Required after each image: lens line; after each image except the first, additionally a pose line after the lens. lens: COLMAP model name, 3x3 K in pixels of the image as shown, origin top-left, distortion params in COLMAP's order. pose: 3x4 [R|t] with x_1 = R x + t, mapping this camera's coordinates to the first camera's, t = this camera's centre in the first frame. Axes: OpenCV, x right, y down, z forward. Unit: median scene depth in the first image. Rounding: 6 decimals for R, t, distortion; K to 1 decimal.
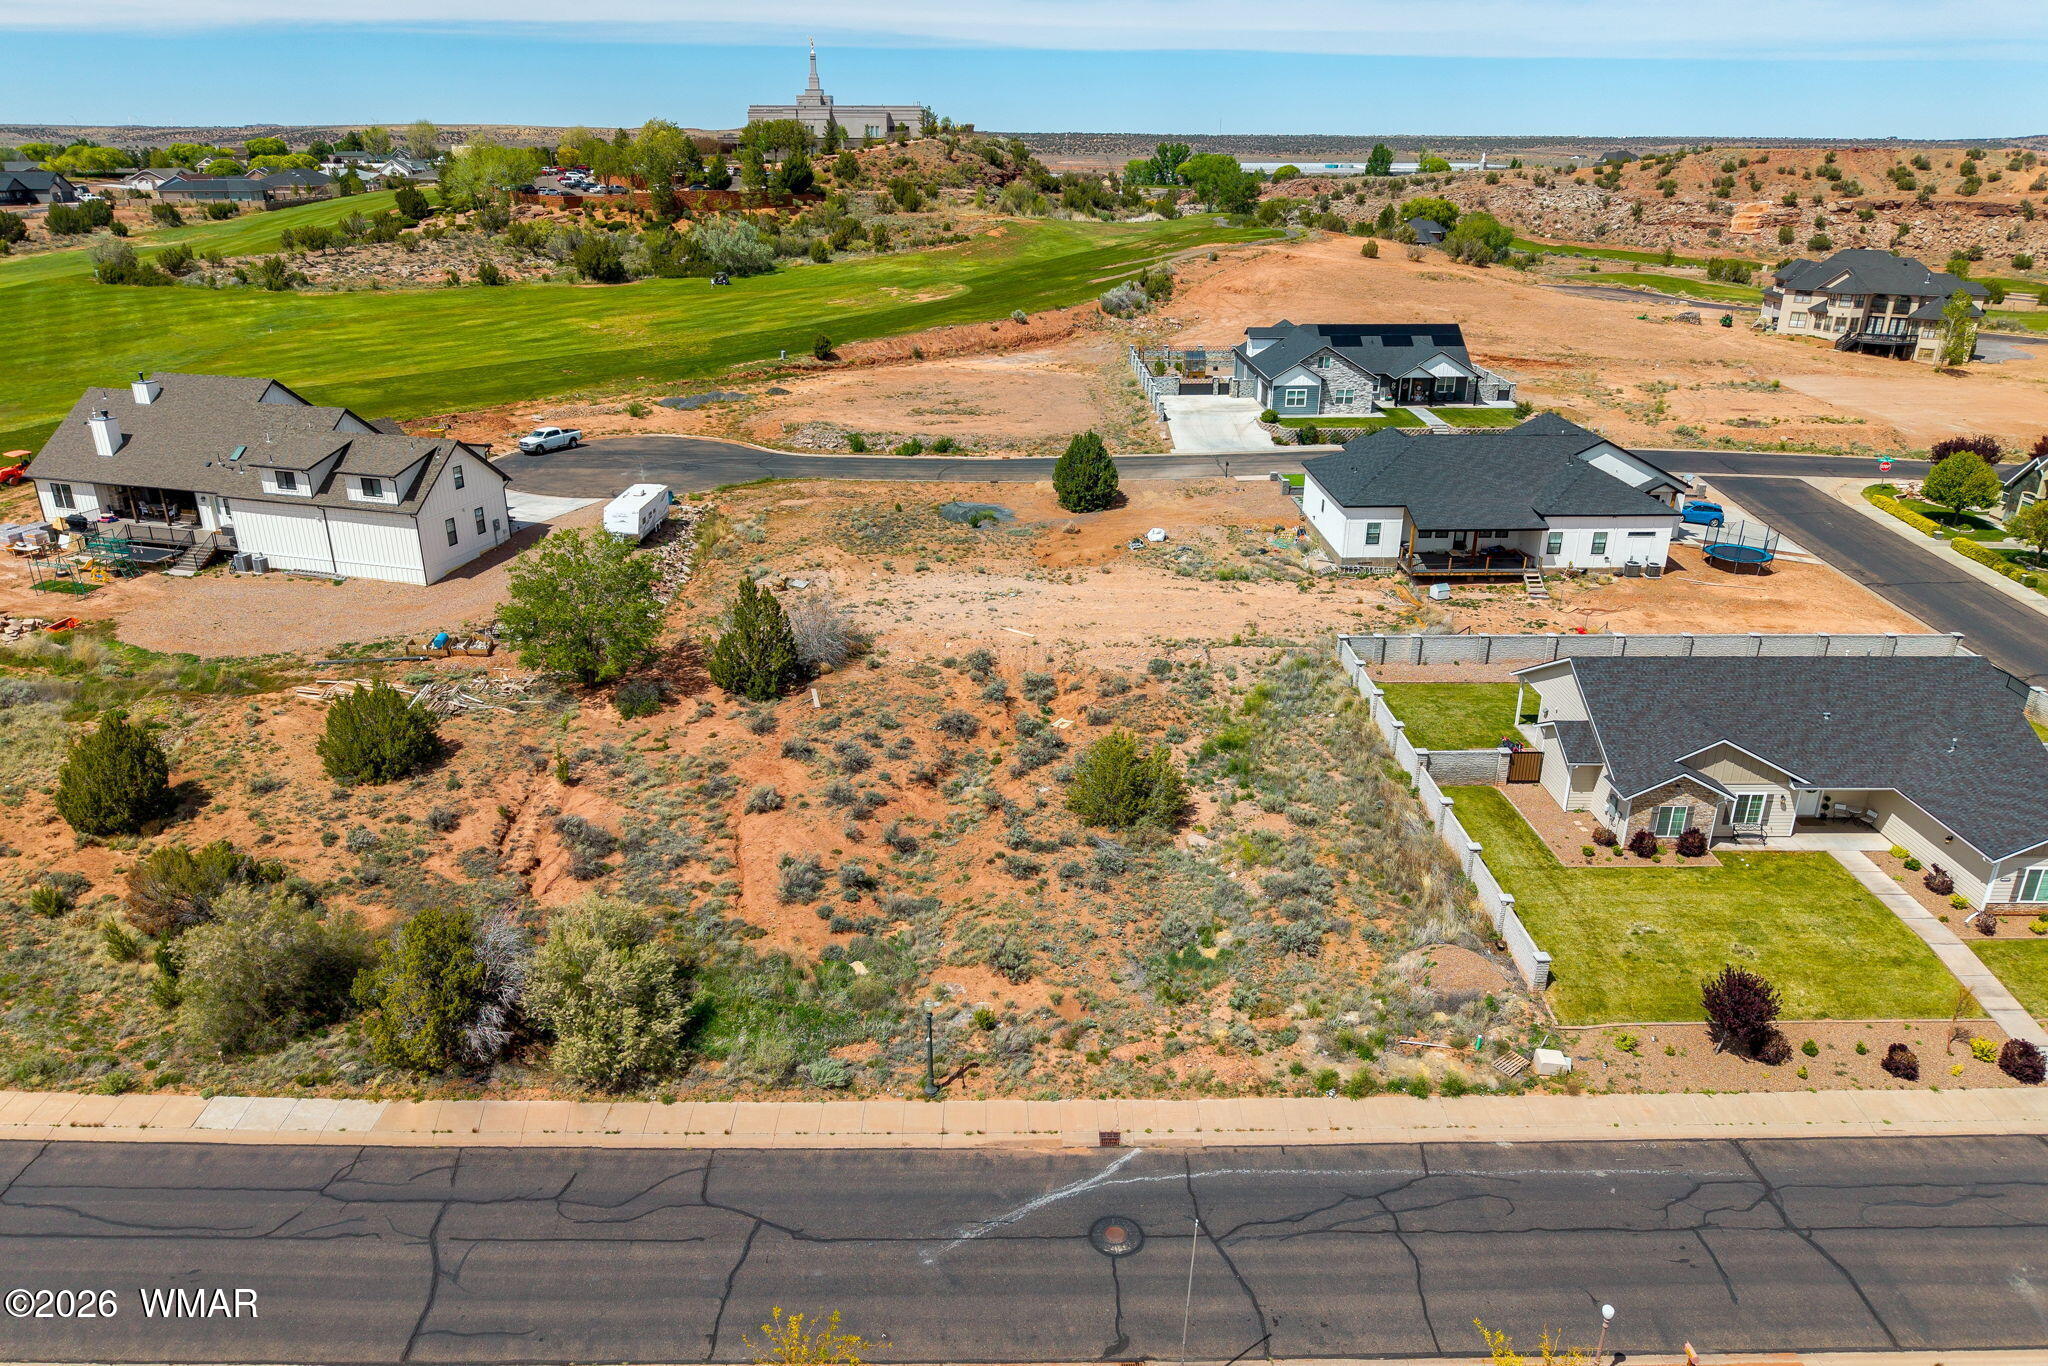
lens RADIAL K [[1378.9, 0, 1016.6], [0, 1378.9, 688.4], [0, 0, 1]] dist [0.017328, -0.009406]
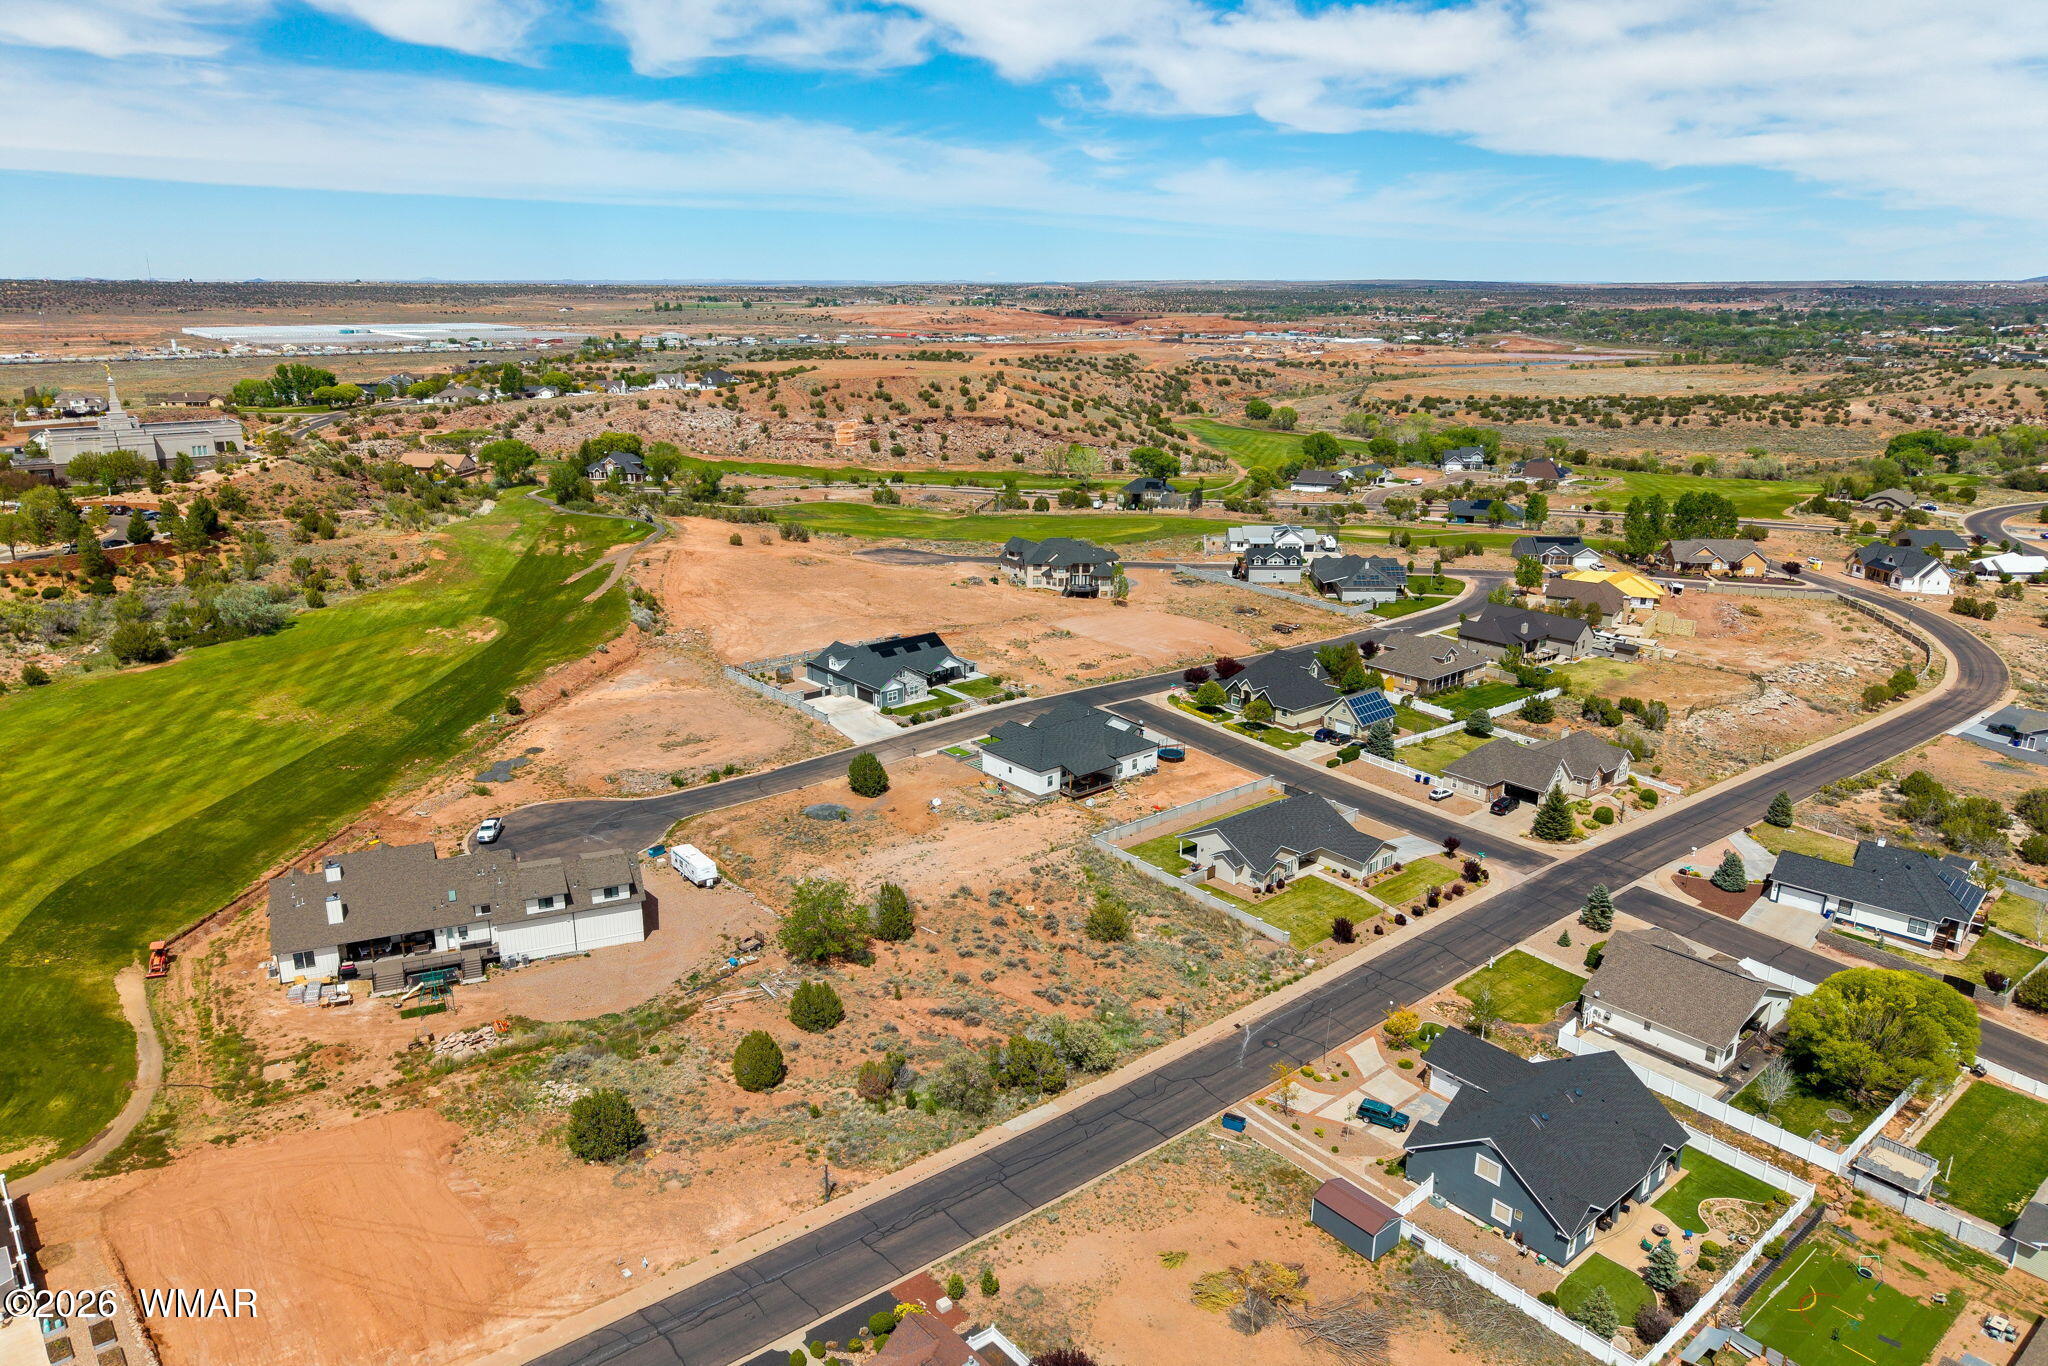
lens RADIAL K [[1356.9, 0, 1017.0], [0, 1356.9, 678.6], [0, 0, 1]] dist [0.107765, -0.171254]
pose [[0.772248, -0.177309, 0.610078, -0.959918], [0.232333, 0.972569, -0.011431, -0.240318], [-0.591316, 0.150569, 0.792259, -0.590884]]
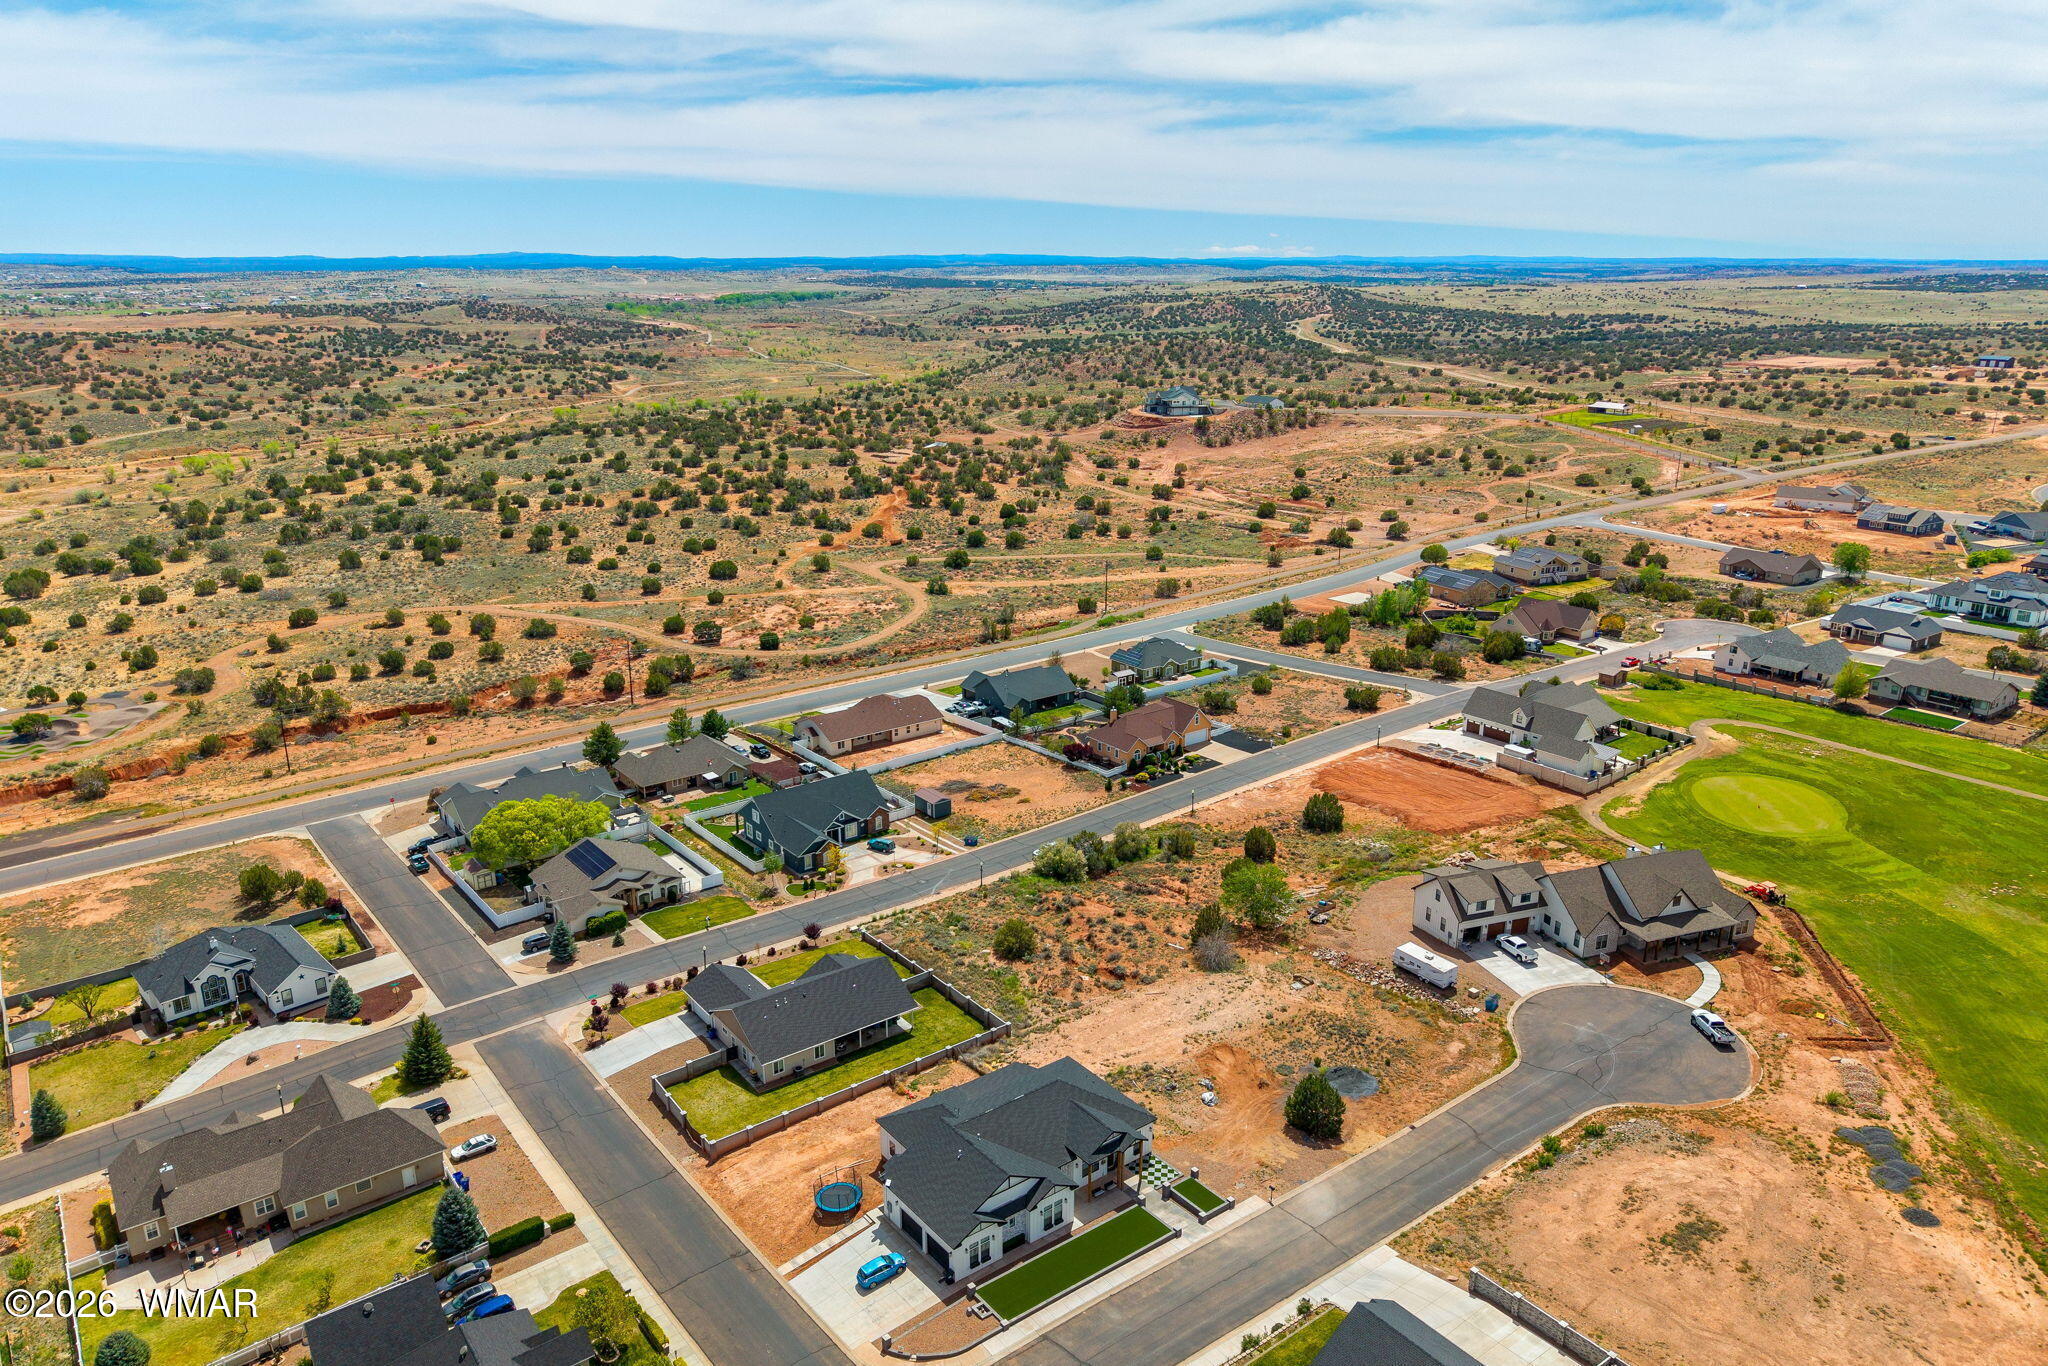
lens RADIAL K [[1356.9, 0, 1017.0], [0, 1356.9, 678.6], [0, 0, 1]] dist [0.107765, -0.171254]
pose [[-0.807212, 0.166018, -0.566433, 1.016167], [-0.219881, 0.805988, 0.549578, -1.222808], [0.547778, 0.568173, -0.614099, 1.573844]]
